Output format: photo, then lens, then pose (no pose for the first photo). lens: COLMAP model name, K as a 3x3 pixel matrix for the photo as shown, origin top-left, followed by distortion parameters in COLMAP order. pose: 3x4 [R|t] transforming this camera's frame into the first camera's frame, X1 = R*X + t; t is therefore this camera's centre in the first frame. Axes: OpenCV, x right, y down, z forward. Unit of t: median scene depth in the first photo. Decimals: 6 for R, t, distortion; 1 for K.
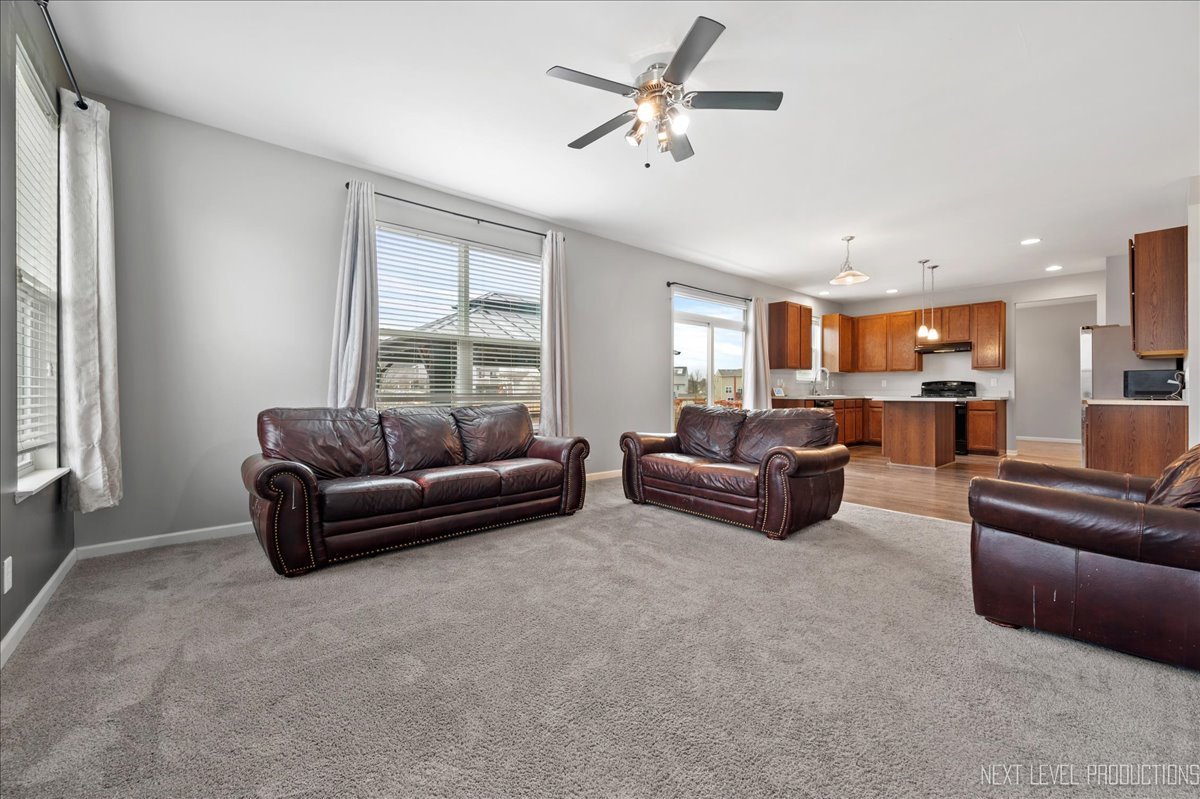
lens RADIAL K [[478.0, 0, 603.0], [0, 478.0, 391.0], [0, 0, 1]] dist [0.001382, 0.000284]
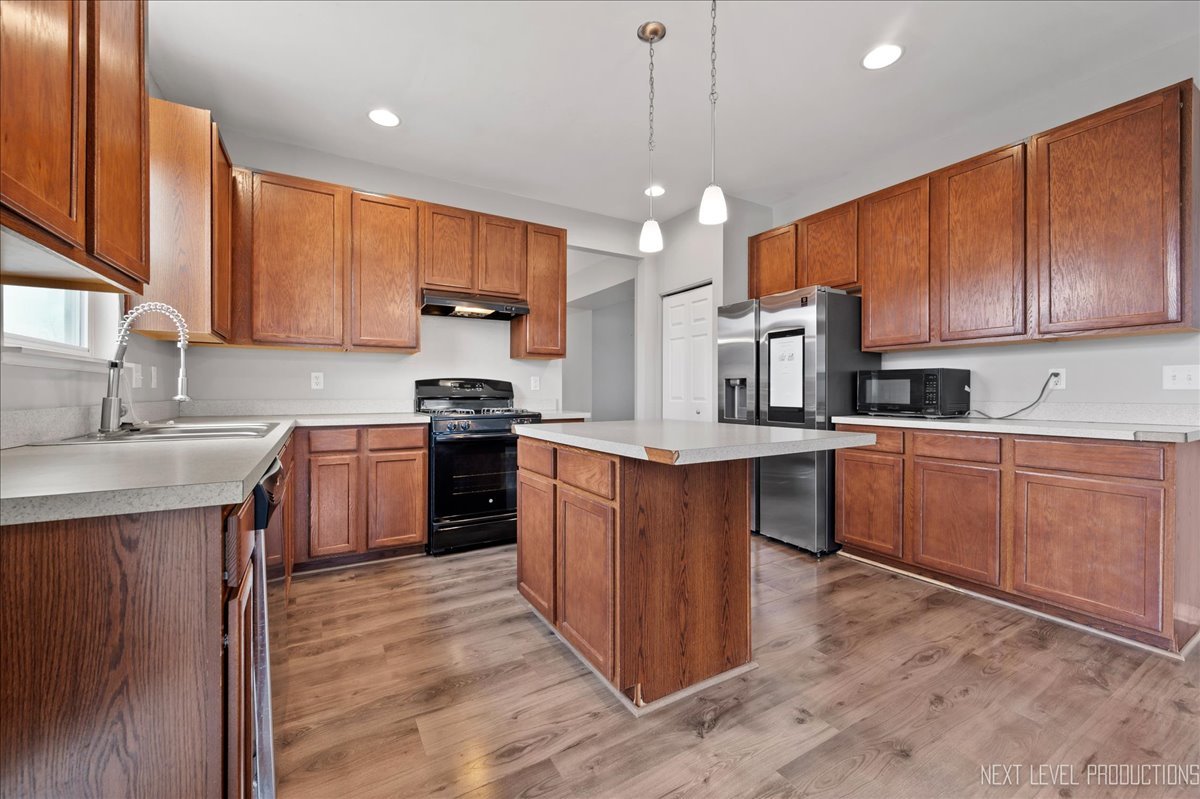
lens RADIAL K [[475.3, 0, 606.0], [0, 475.3, 397.0], [0, 0, 1]] dist [0.001181, 0.000147]
pose [[0.168621, -0.009921, 0.985631, 0.307713], [-0.004065, 0.999934, 0.010760, -0.009007], [-0.985673, -0.005821, 0.168569, 0.839439]]
